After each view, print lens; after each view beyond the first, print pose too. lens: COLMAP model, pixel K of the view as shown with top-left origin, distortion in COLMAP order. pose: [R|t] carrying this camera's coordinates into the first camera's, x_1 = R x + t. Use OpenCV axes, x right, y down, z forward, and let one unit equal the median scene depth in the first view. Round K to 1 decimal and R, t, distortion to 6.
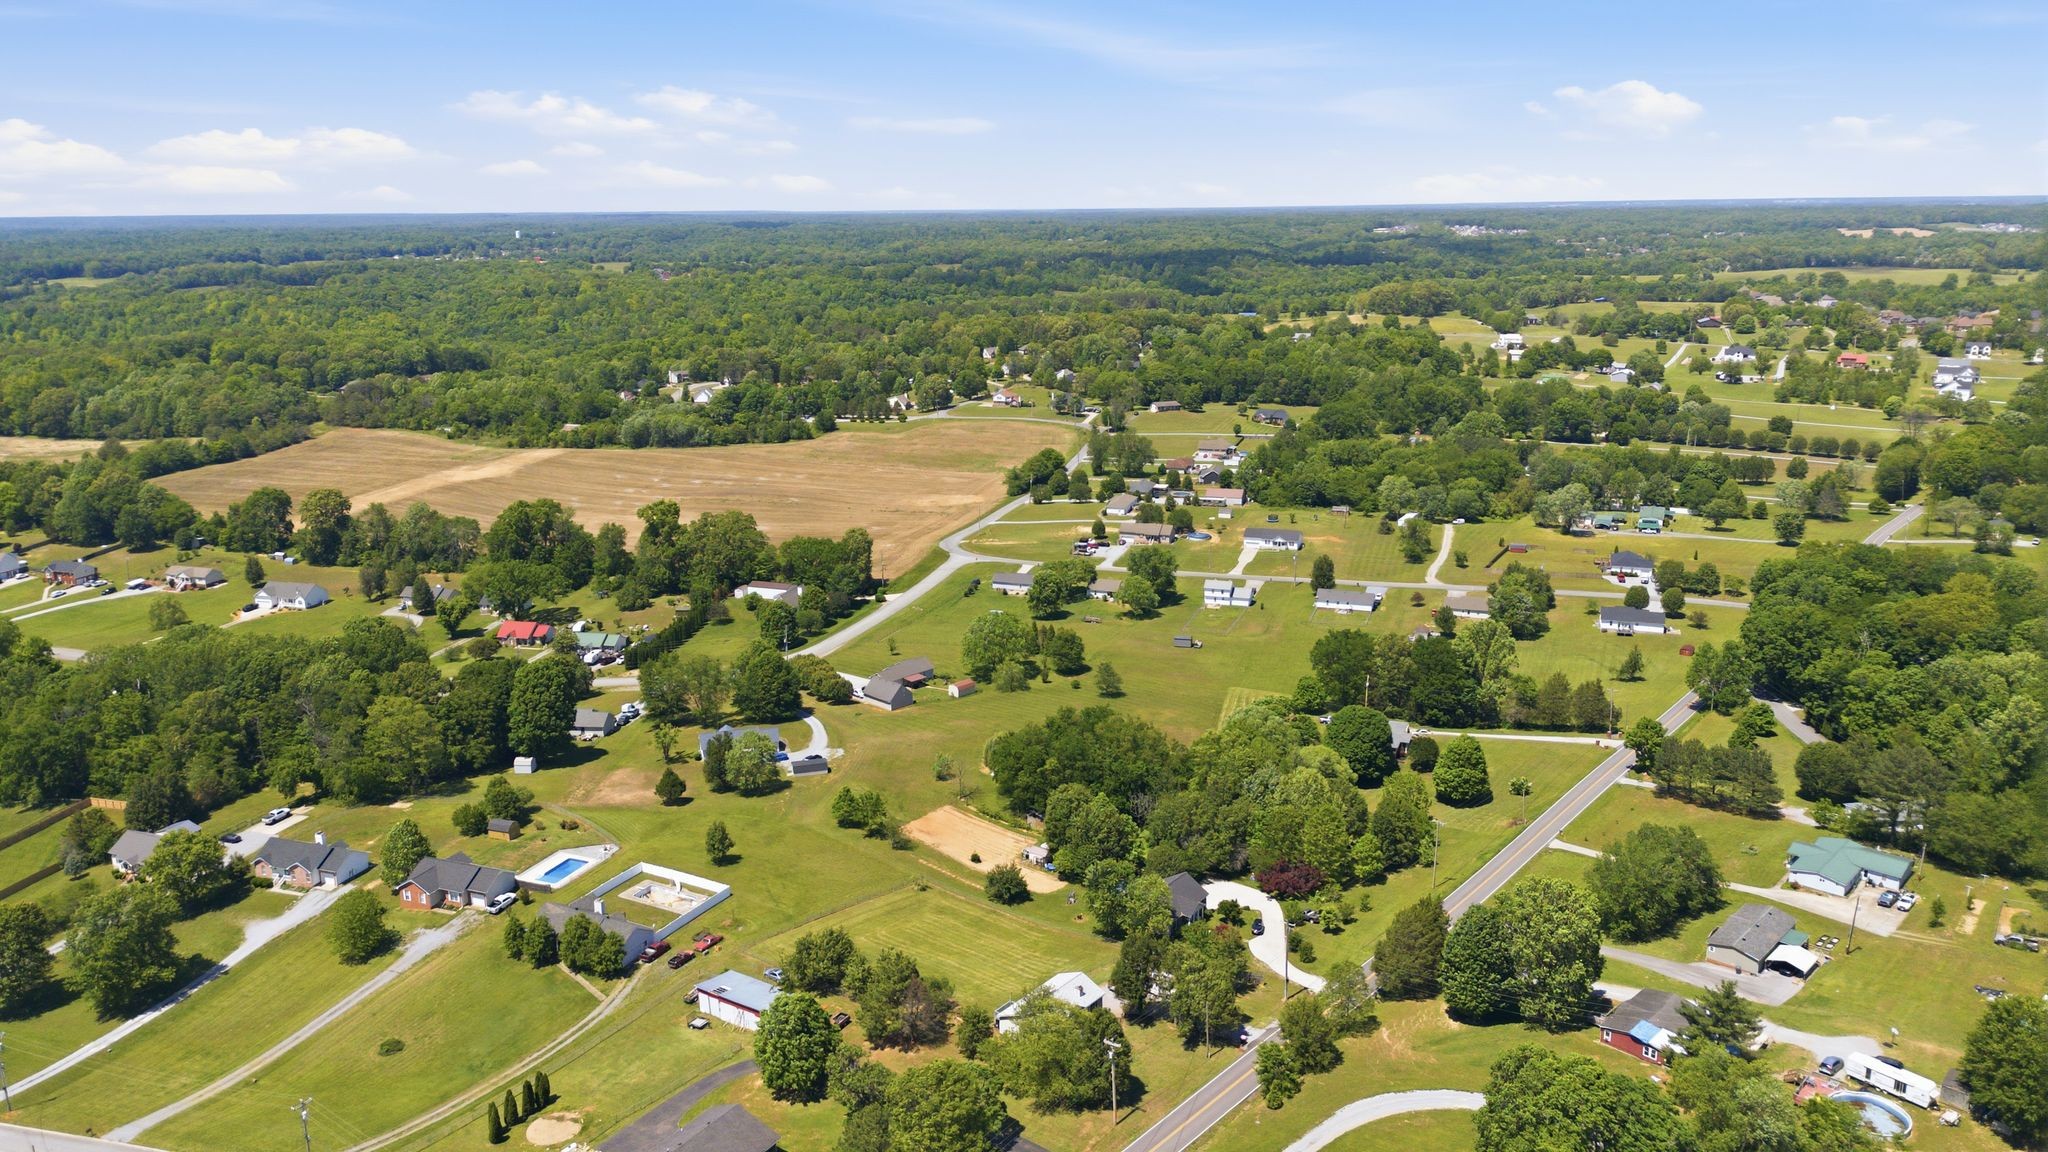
lens RADIAL K [[1434.5, 0, 1021.4], [0, 1434.5, 580.0], [0, 0, 1]] dist [0.083294, -0.094917]
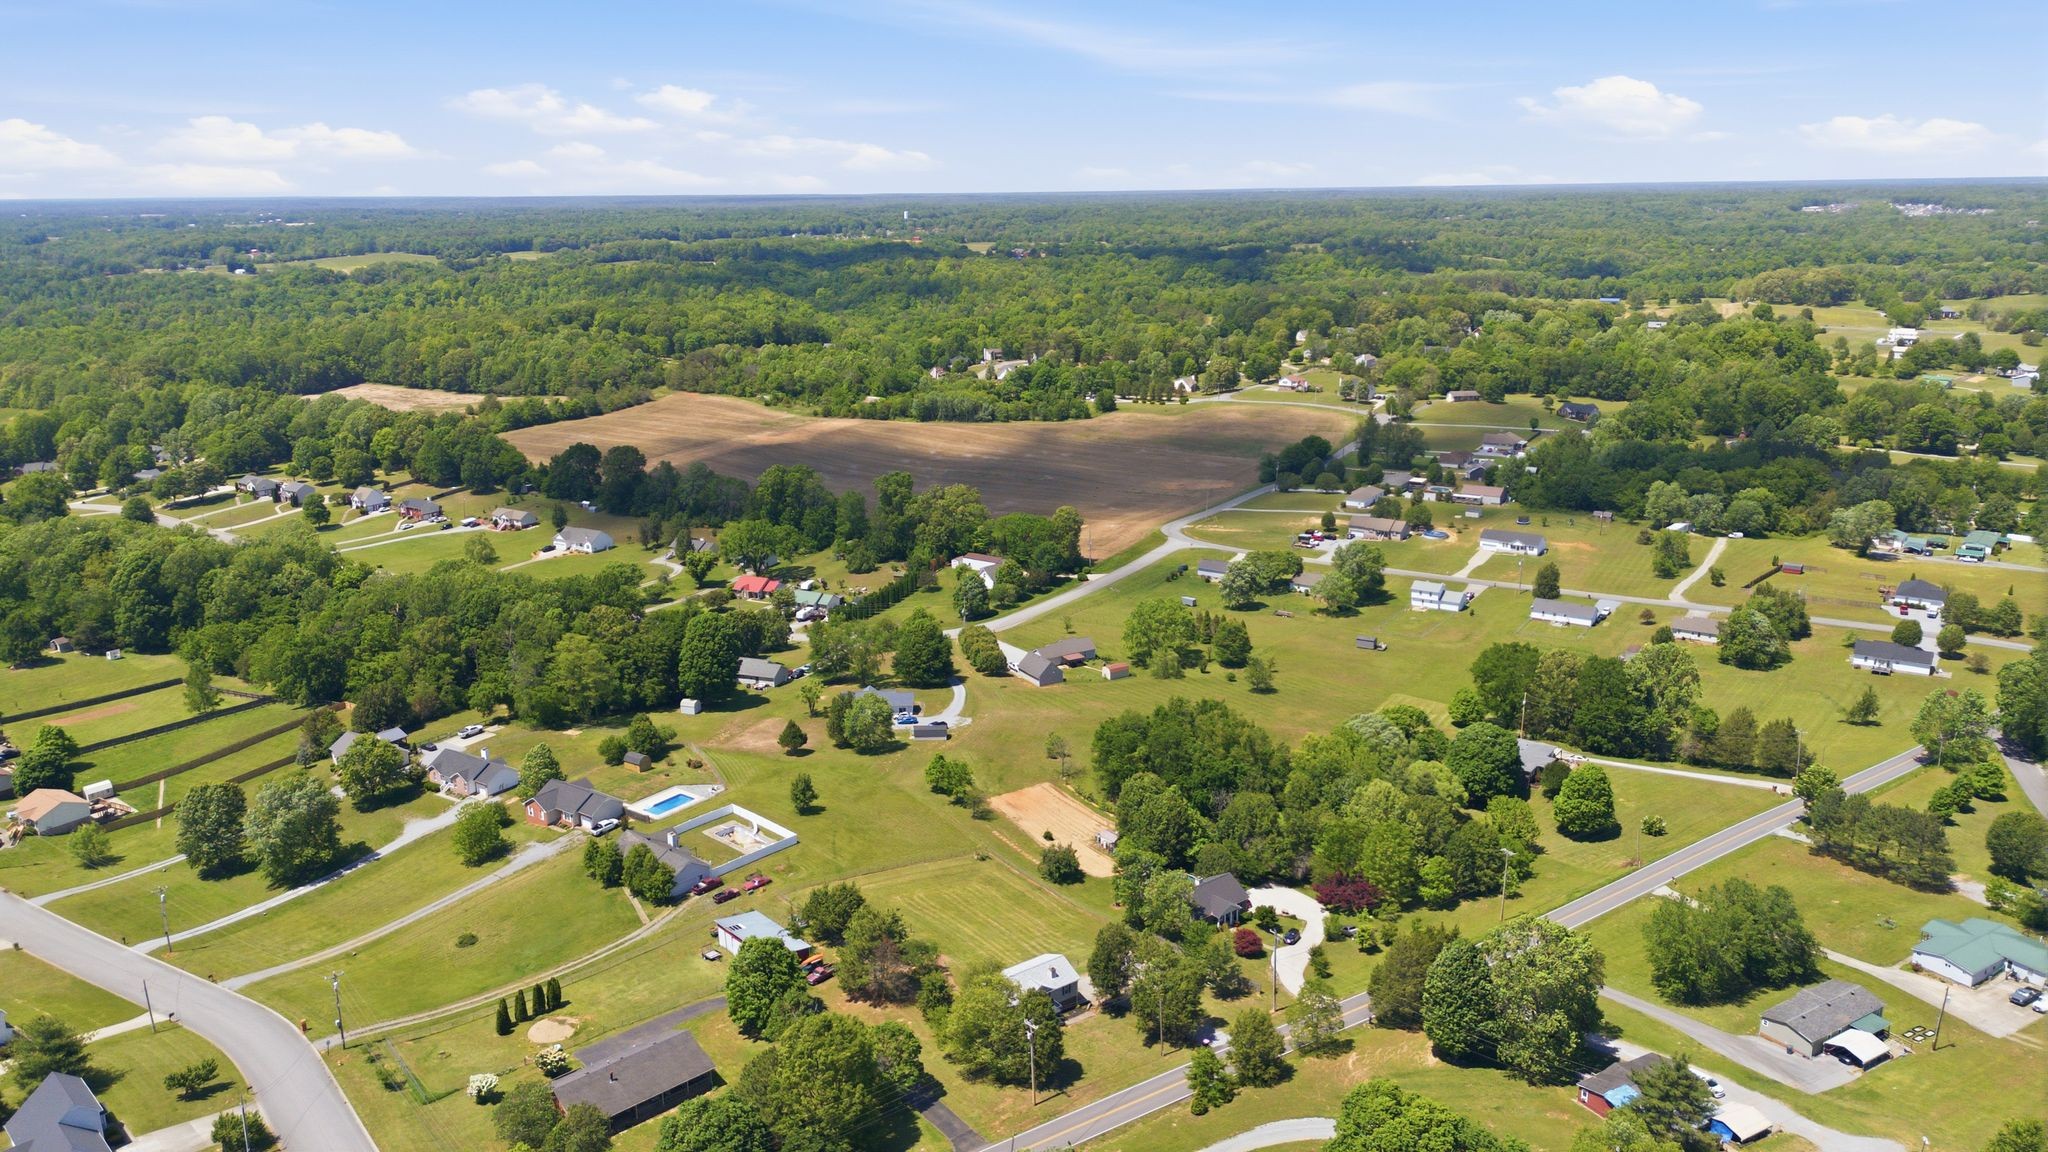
lens RADIAL K [[1434.5, 0, 1026.2], [0, 1434.5, 575.0], [0, 0, 1]] dist [0.083294, -0.094917]
pose [[0.966805, 0.065745, -0.246912, 0.122720], [-0.063120, 0.997834, 0.018541, -0.005560], [0.247596, -0.002341, 0.968860, 0.006988]]
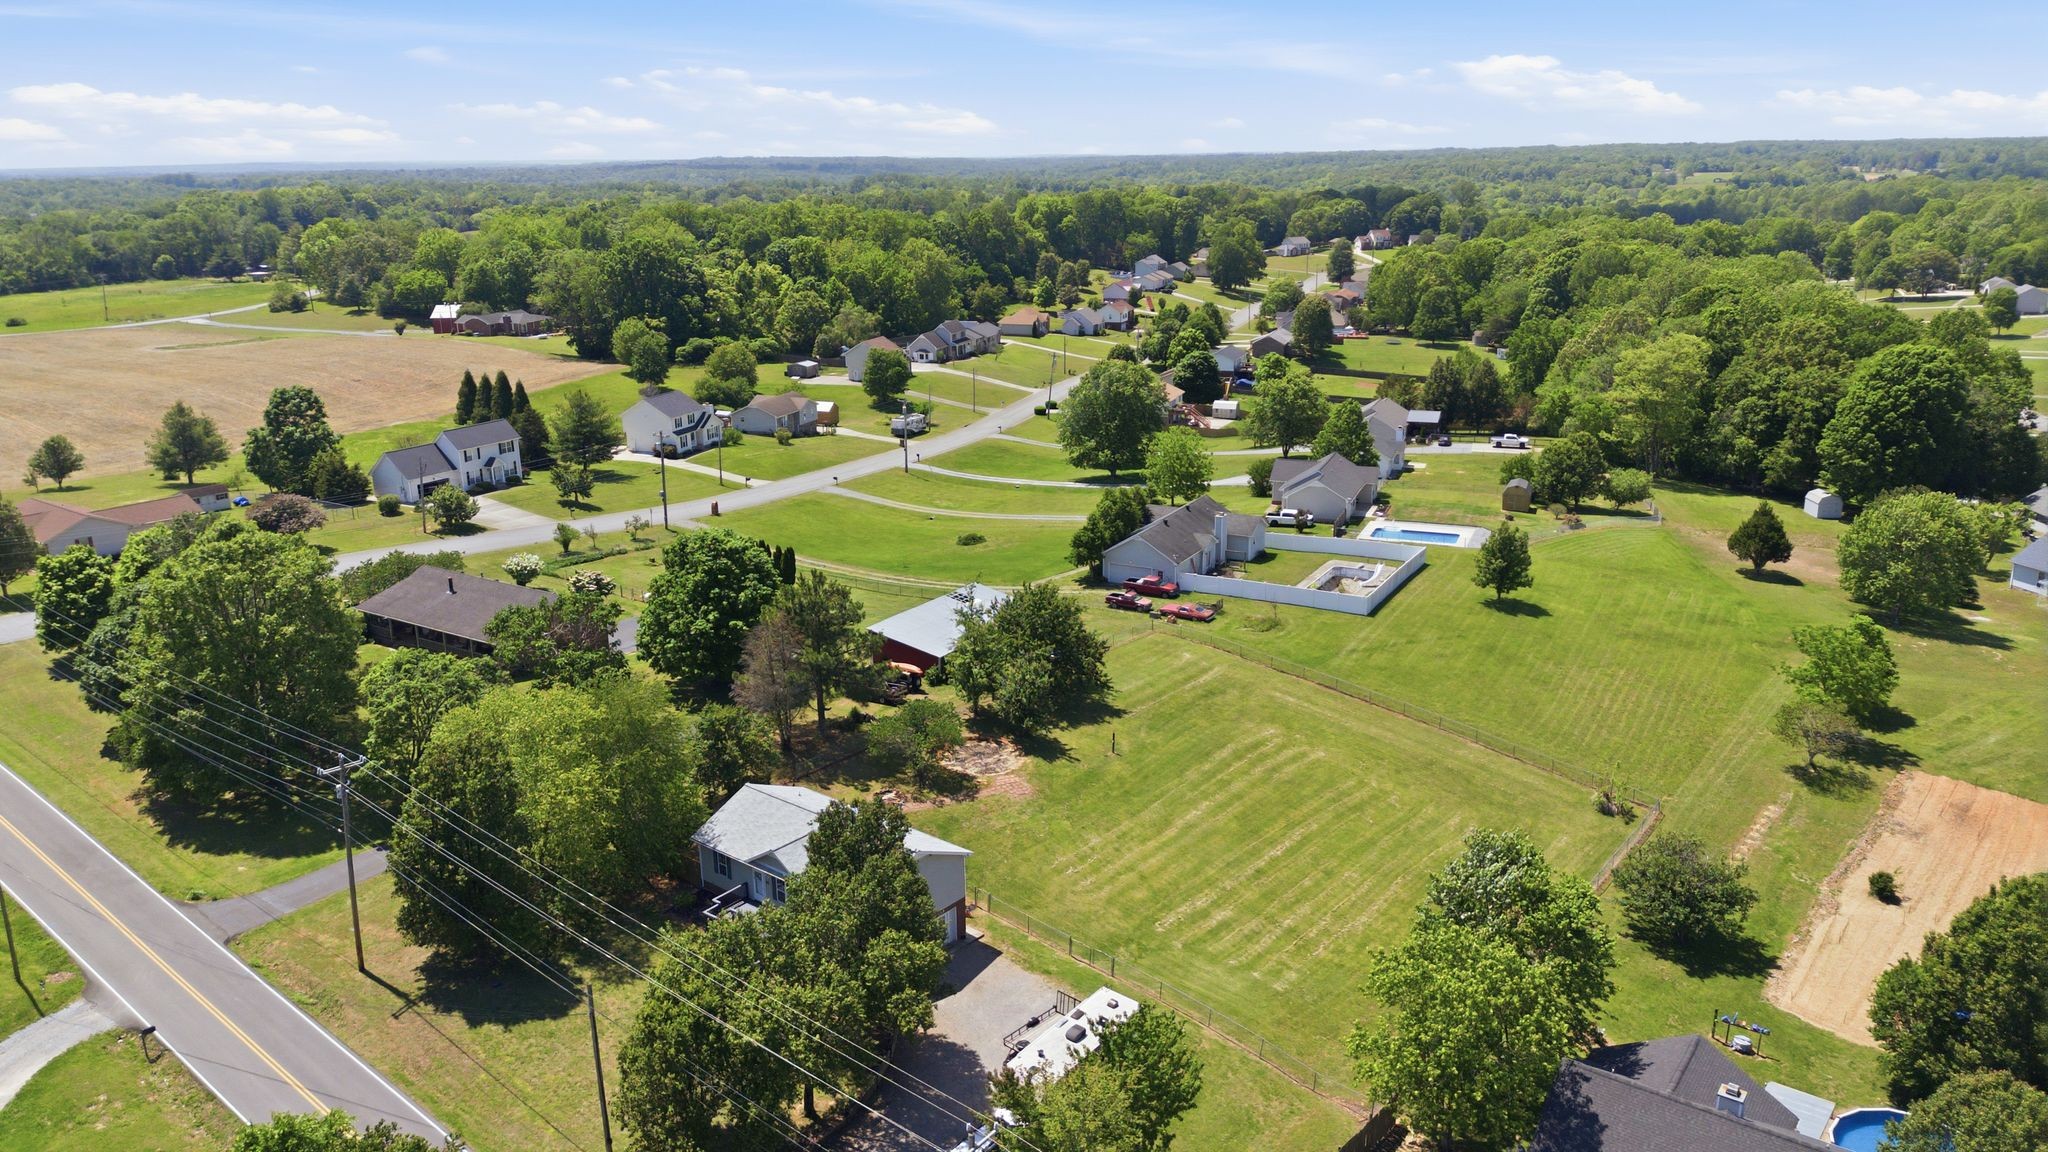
lens RADIAL K [[1434.5, 0, 1023.4], [0, 1434.5, 591.5], [0, 0, 1]] dist [0.083294, -0.094917]
pose [[-0.013238, 0.299352, -0.954051, 0.182436], [-0.241158, 0.925013, 0.293587, 0.047767], [0.970396, 0.233964, 0.059945, 0.487925]]
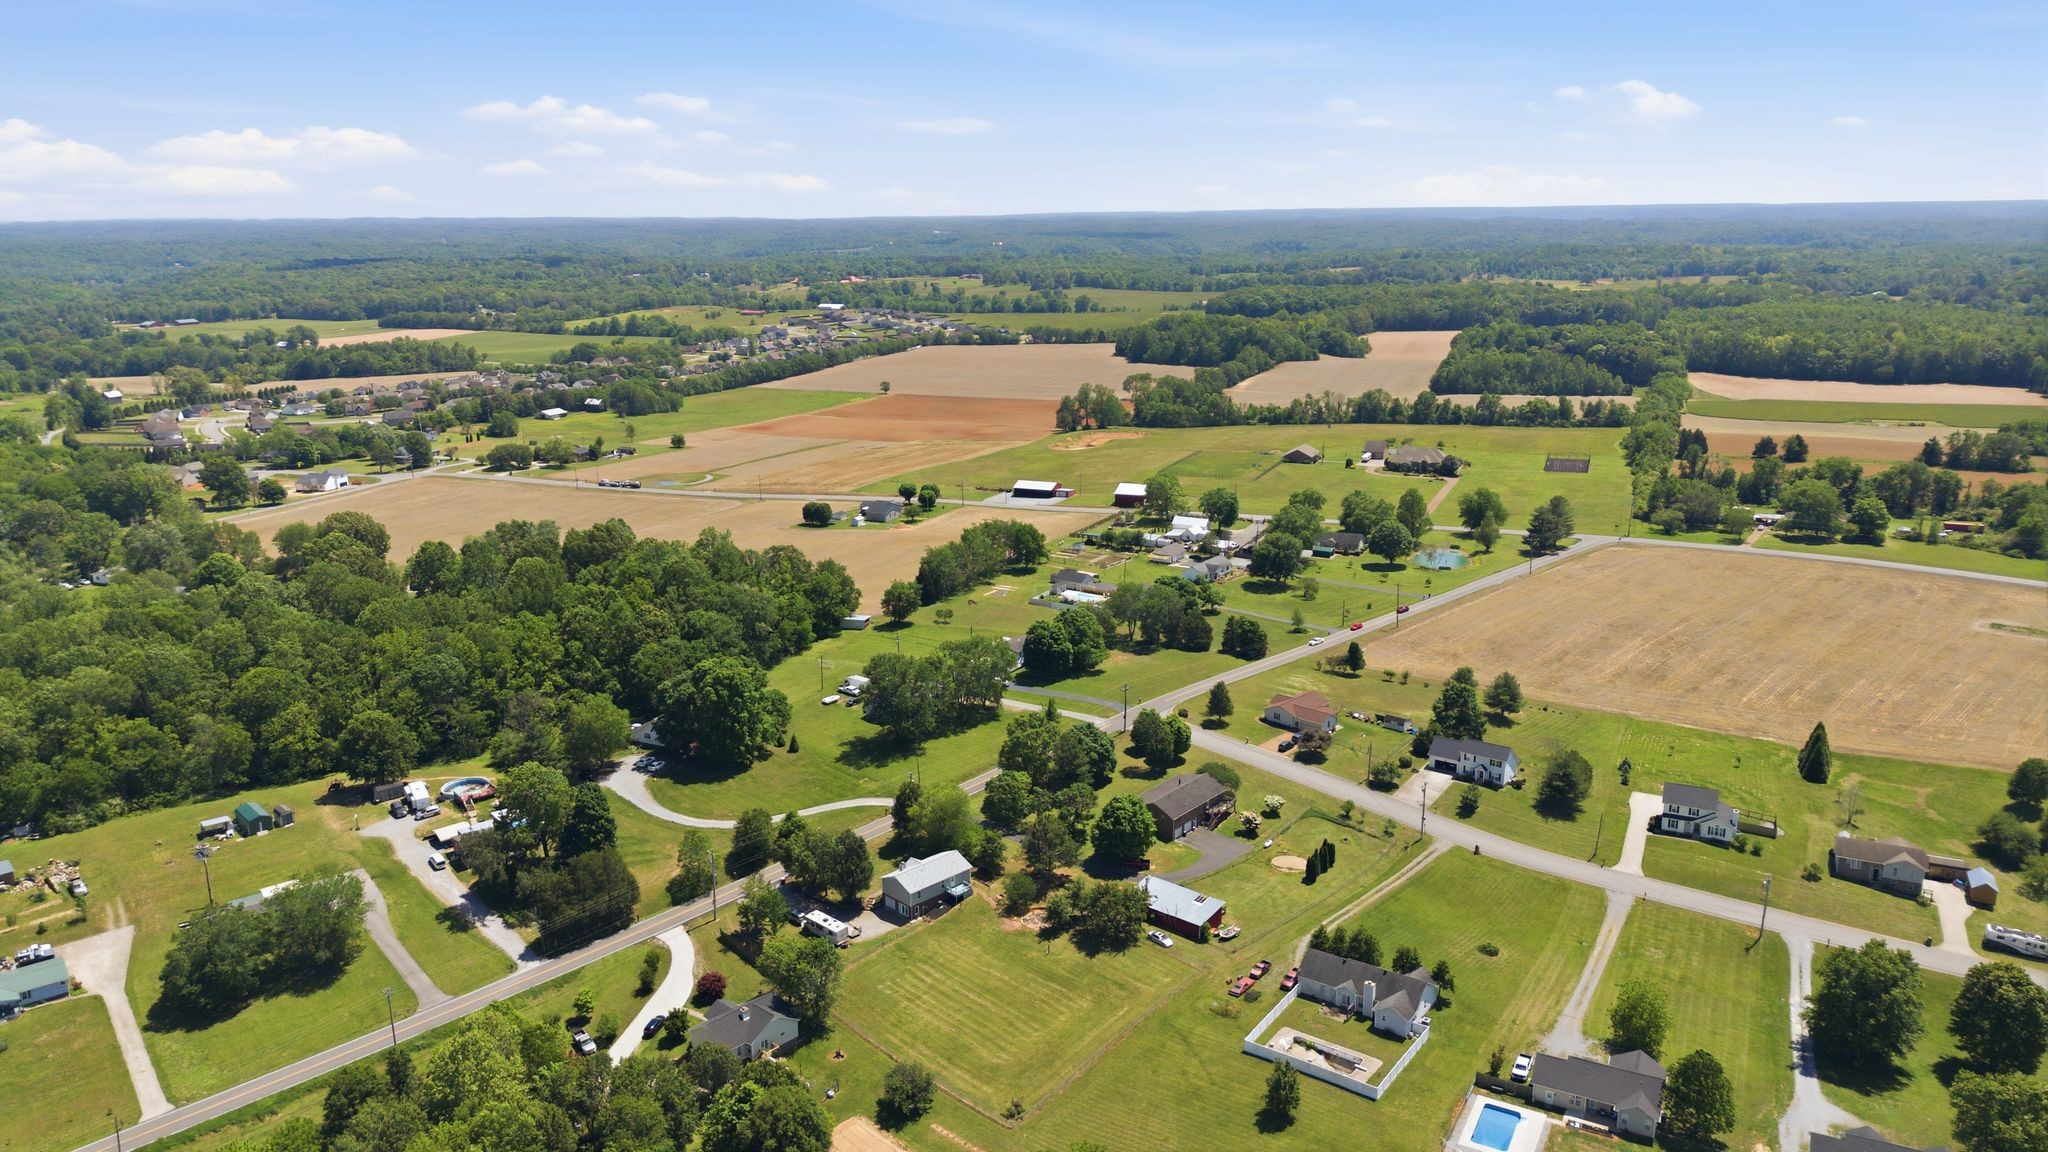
lens RADIAL K [[1434.5, 0, 1022.1], [0, 1434.5, 569.4], [0, 0, 1]] dist [0.083294, -0.094917]
pose [[-0.991348, -0.010258, 0.130858, -0.104363], [0.054258, 0.875755, 0.479698, -0.248285], [-0.119520, 0.482647, -0.867621, 0.929529]]
